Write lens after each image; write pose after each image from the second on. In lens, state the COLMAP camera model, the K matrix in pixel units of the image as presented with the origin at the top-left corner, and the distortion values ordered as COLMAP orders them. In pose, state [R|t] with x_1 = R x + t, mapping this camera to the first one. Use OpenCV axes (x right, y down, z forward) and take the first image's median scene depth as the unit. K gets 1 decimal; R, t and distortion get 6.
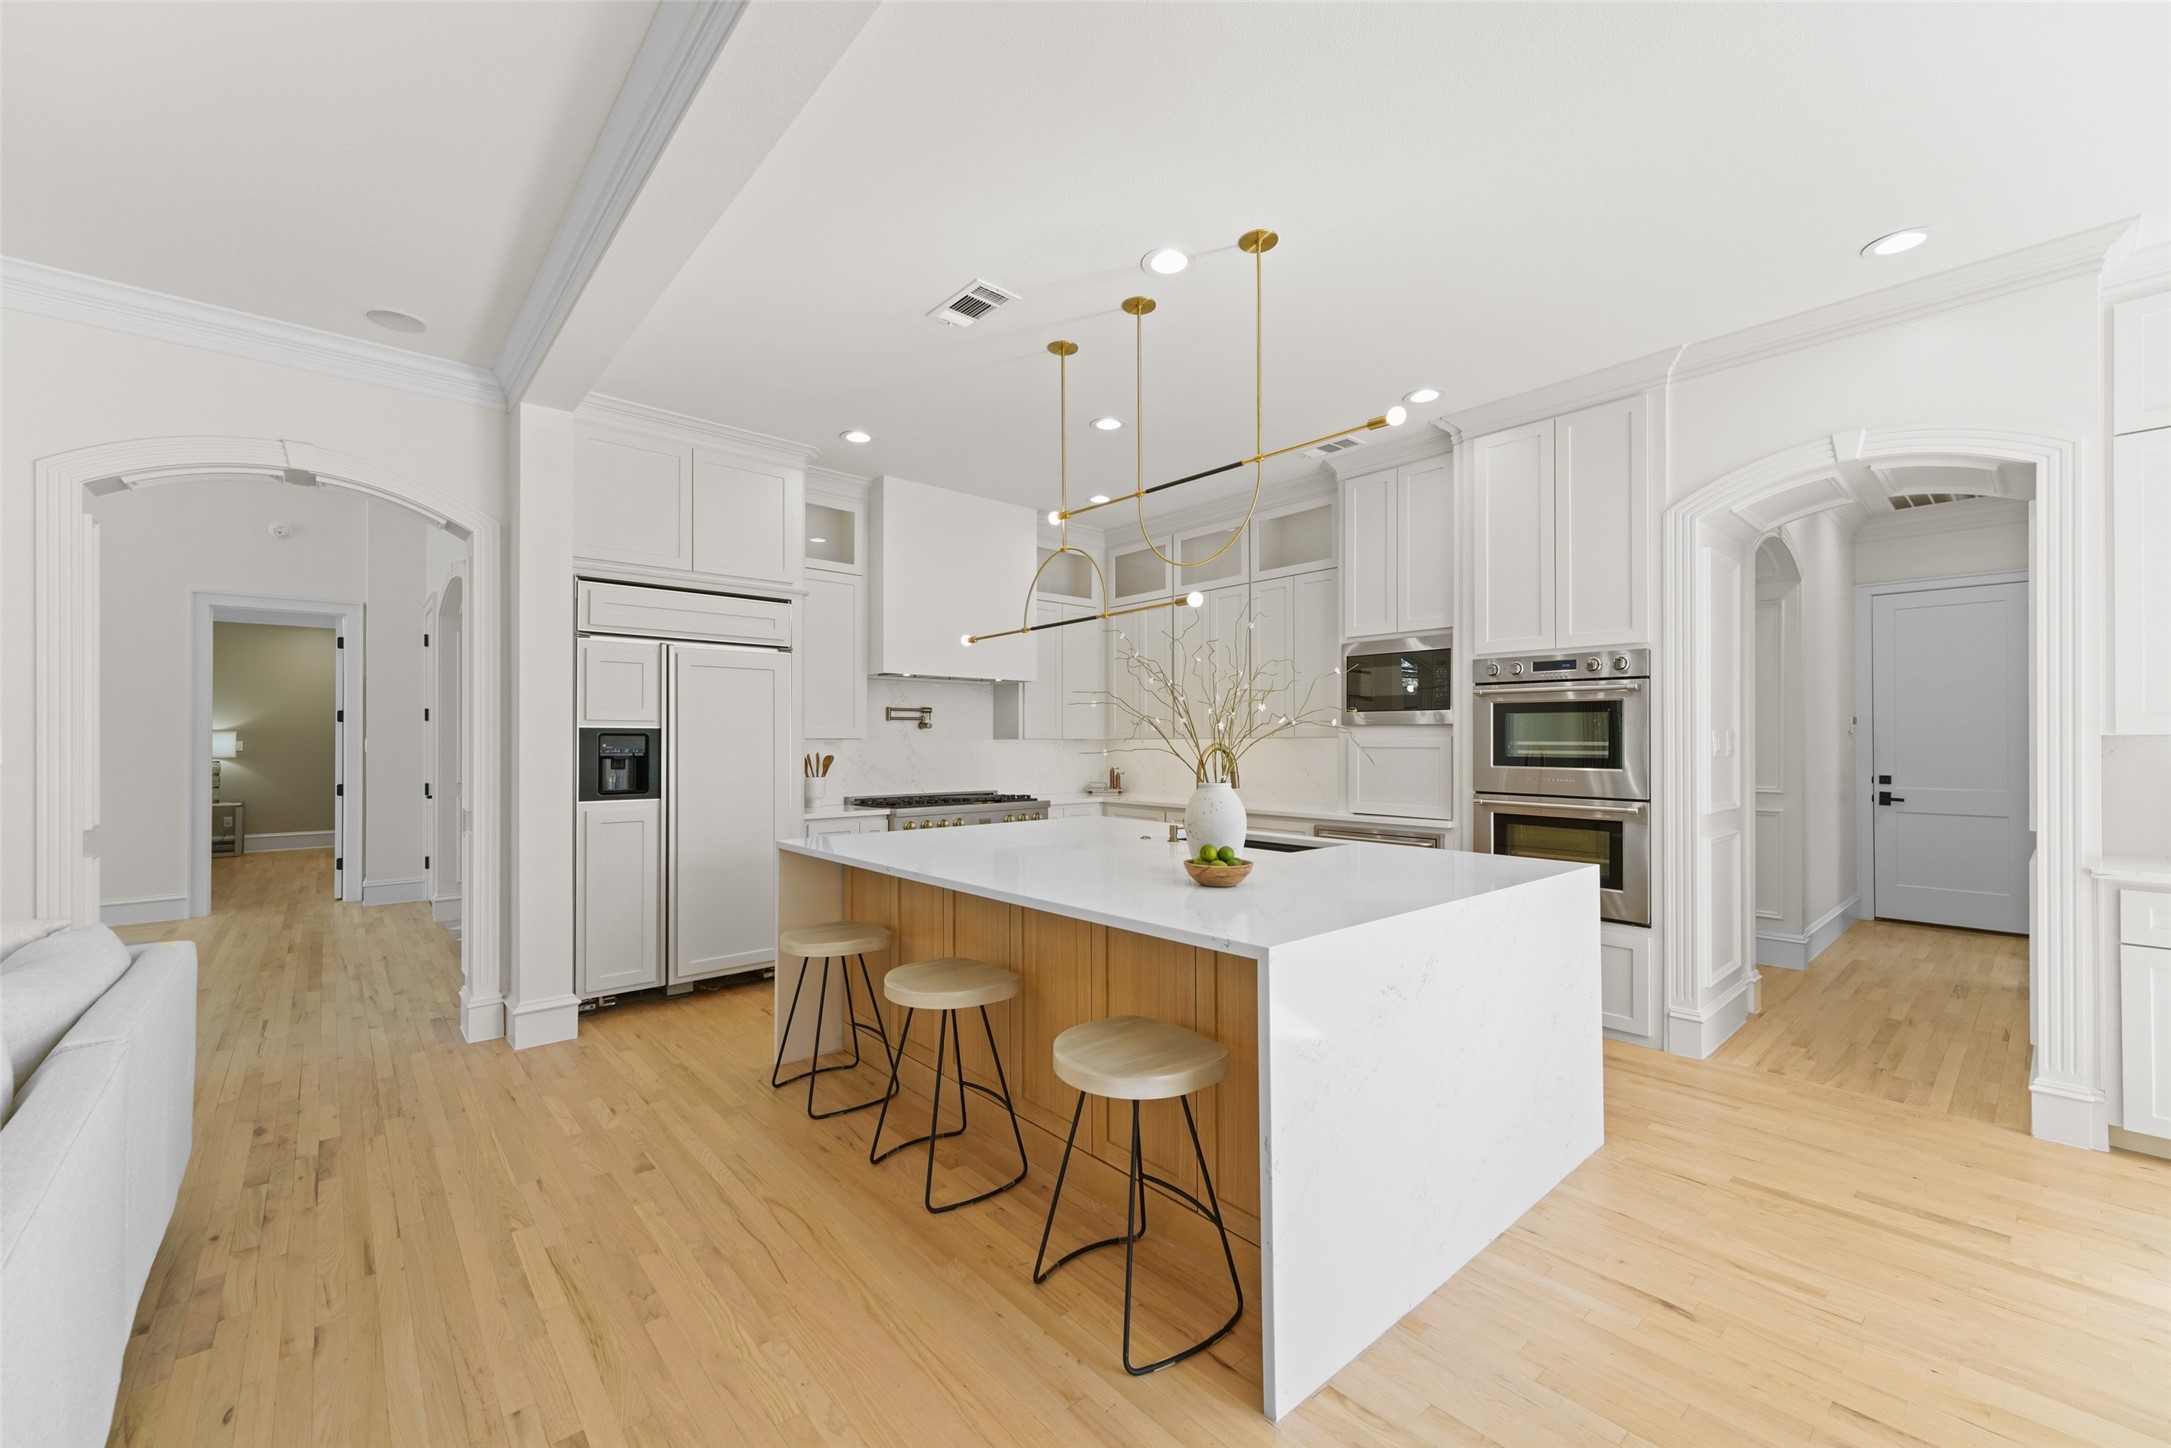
lens RADIAL K [[863.2, 0, 1073.9], [0, 863.2, 733.6], [0, 0, 1]] dist [0.006114, 0.000011]
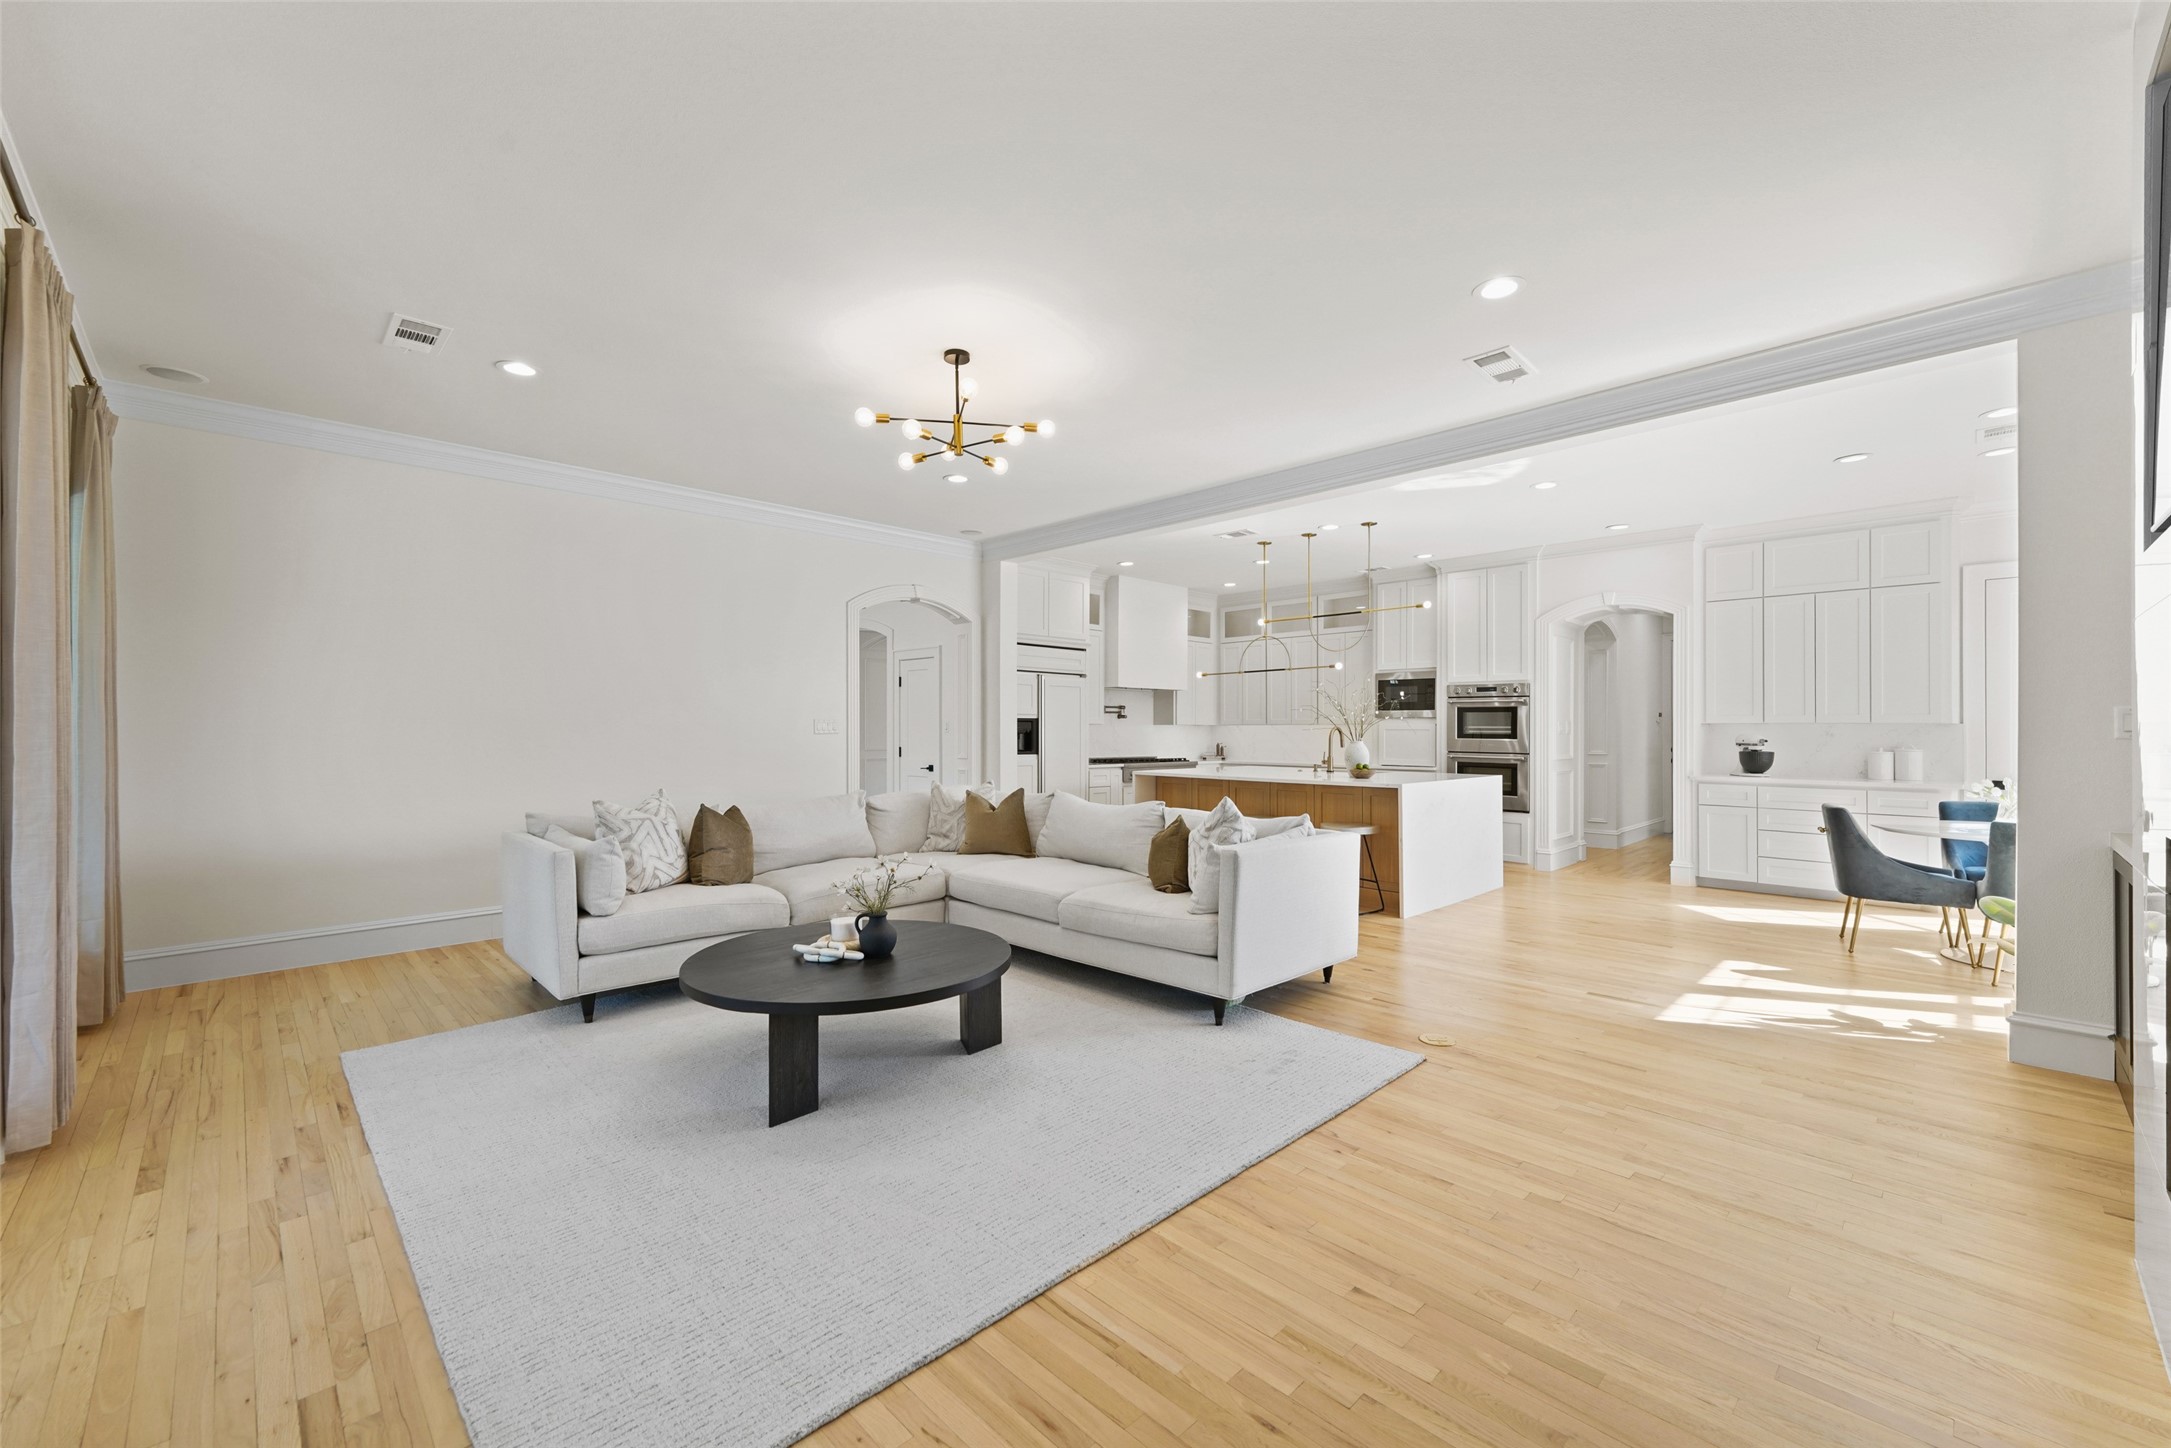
lens RADIAL K [[863.2, 0, 1069.8], [0, 863.2, 724.6], [0, 0, 1]] dist [0.006114, 0.000011]
pose [[0.998620, 0.002984, 0.052431, -0.544232], [-0.003135, 0.999991, 0.002792, 0.002980], [-0.052422, -0.002952, 0.998621, -1.006474]]
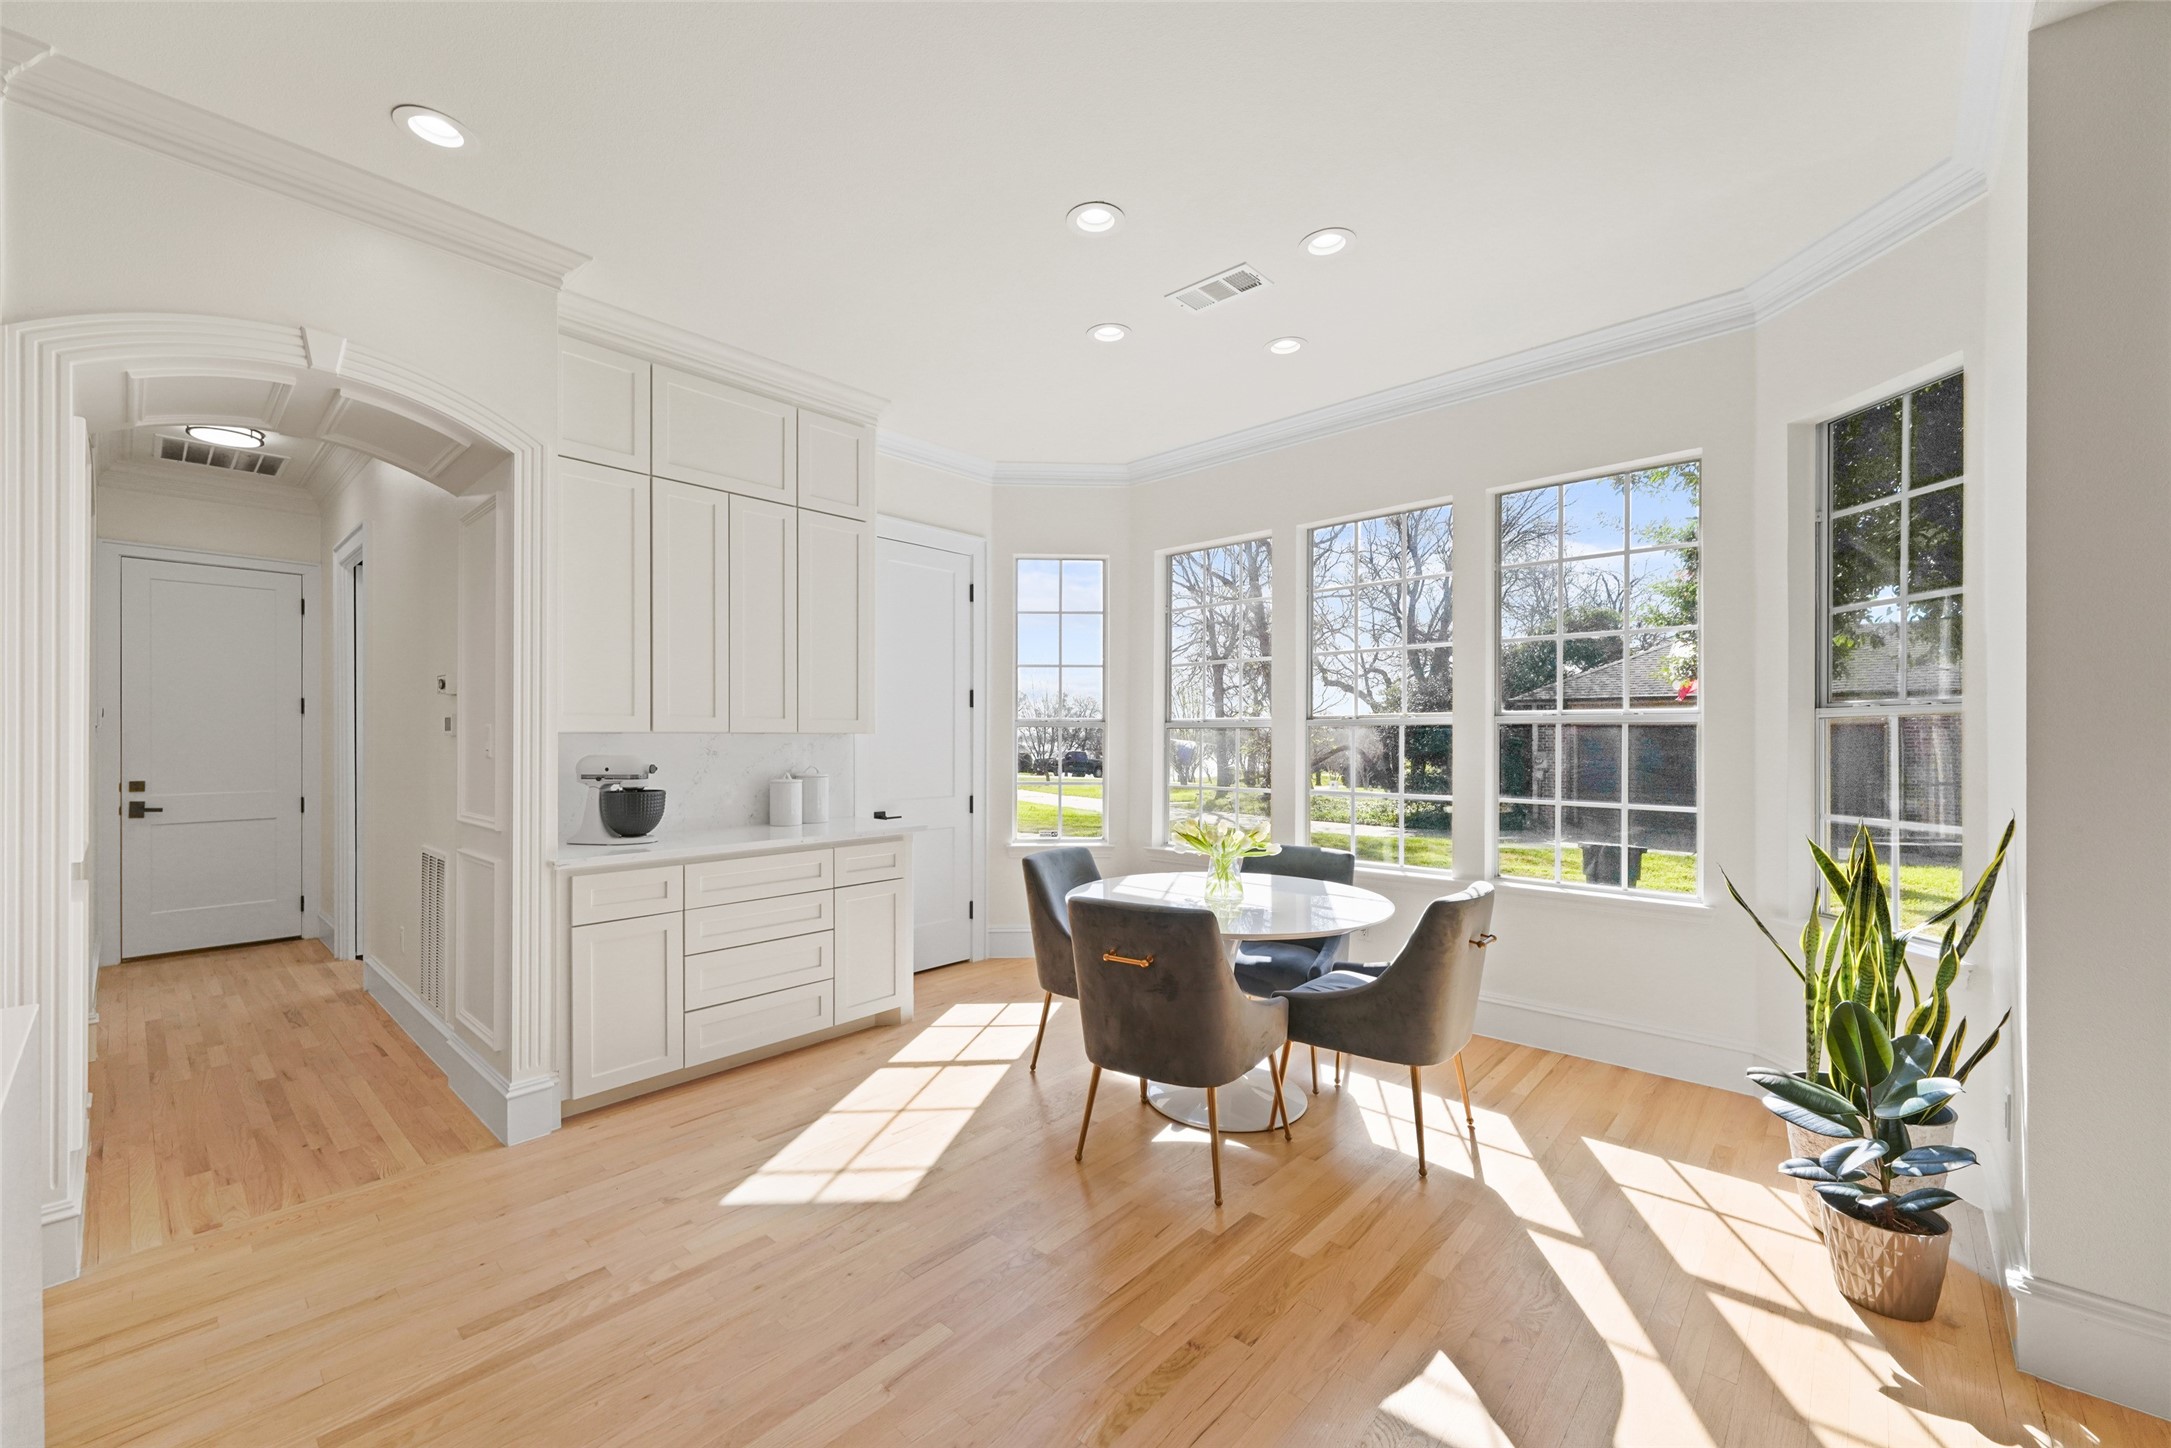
lens RADIAL K [[863.2, 0, 1068.1], [0, 863.2, 734.6], [0, 0, 1]] dist [0.006114, 0.000011]
pose [[-0.107667, 0.003782, 0.994180, 0.052971], [-0.007922, 0.999958, -0.004662, 0.002880], [-0.994155, -0.008378, -0.107632, 0.351029]]
